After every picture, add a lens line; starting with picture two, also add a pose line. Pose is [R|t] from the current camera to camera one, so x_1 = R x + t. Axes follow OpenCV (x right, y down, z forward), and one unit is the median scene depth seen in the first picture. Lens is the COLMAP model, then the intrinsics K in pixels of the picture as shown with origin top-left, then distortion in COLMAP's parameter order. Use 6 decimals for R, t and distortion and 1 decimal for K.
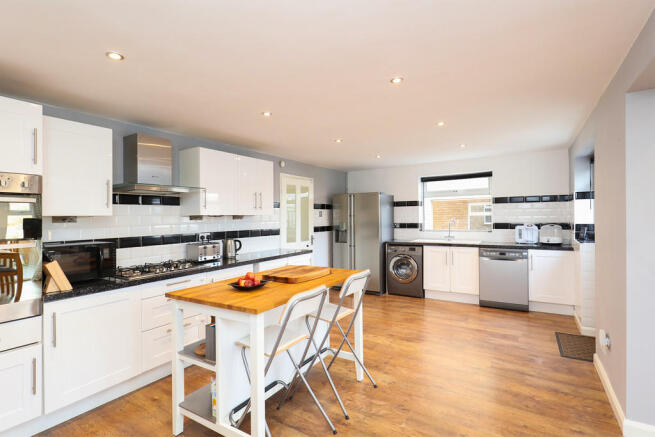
lens RADIAL K [[298.7, 0, 328.8], [0, 298.7, 219.5], [0, 0, 1]] dist [0.002417, 0.000169]
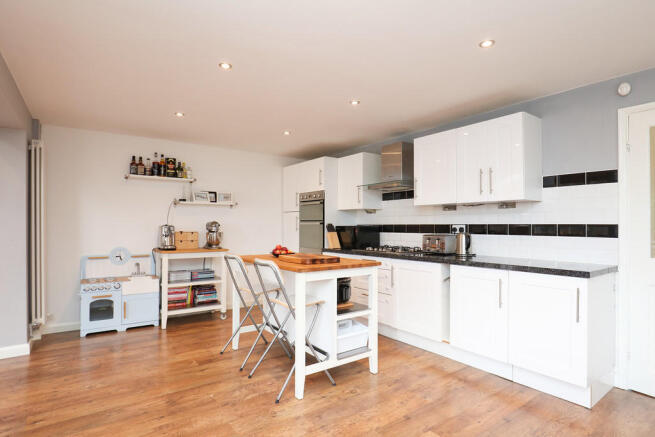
lens RADIAL K [[349.9, 0, 326.8], [0, 349.9, 221.6], [0, 0, 1]] dist [-0.005003, -0.000305]
pose [[-0.365110, 0.007313, -0.930936, 0.845678], [0.004281, 0.999972, 0.006176, 0.033892], [0.930954, -0.001730, -0.365131, 1.233867]]
